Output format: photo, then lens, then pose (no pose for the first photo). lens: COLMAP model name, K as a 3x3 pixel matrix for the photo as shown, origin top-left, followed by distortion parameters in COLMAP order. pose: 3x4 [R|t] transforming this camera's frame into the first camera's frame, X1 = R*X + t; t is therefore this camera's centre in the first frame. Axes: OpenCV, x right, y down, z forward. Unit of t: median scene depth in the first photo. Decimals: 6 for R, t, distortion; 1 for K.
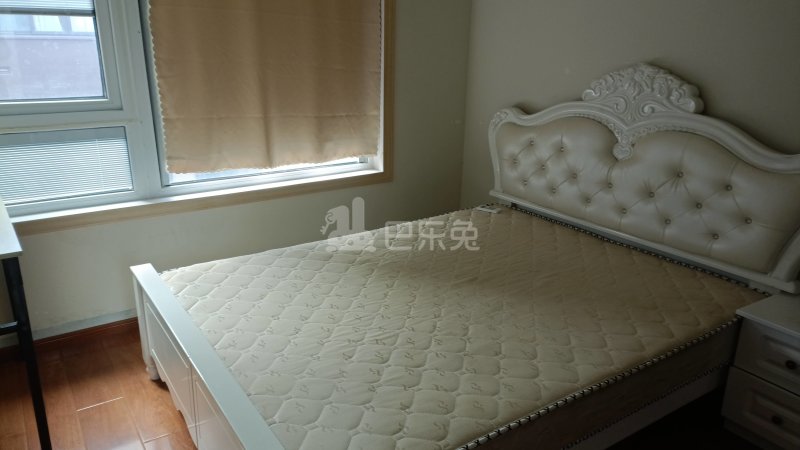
lens RADIAL K [[572.9, 0, 394.3], [0, 572.9, 220.8], [0, 0, 1]] dist [0.037366, -0.004795]
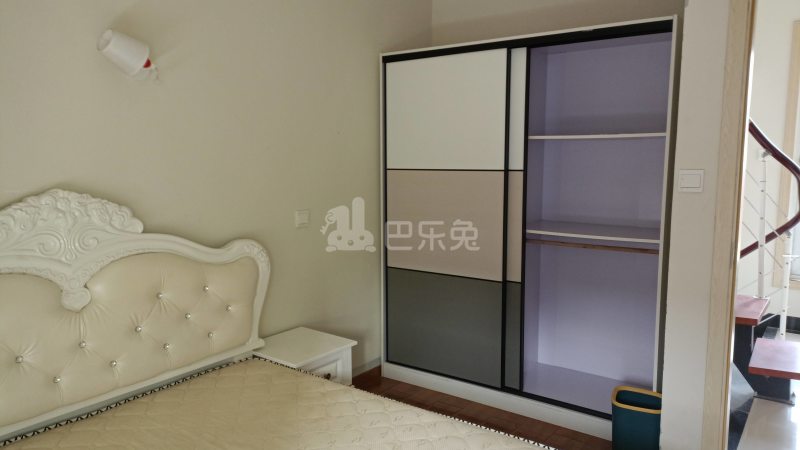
lens RADIAL K [[572.9, 0, 398.5], [0, 572.9, 224.1], [0, 0, 1]] dist [0.037366, -0.004795]
pose [[-0.333138, -0.119800, 0.935236, -0.496874], [0.287249, 0.931849, 0.221686, -0.279374], [-0.898058, 0.342497, -0.276022, 0.844291]]
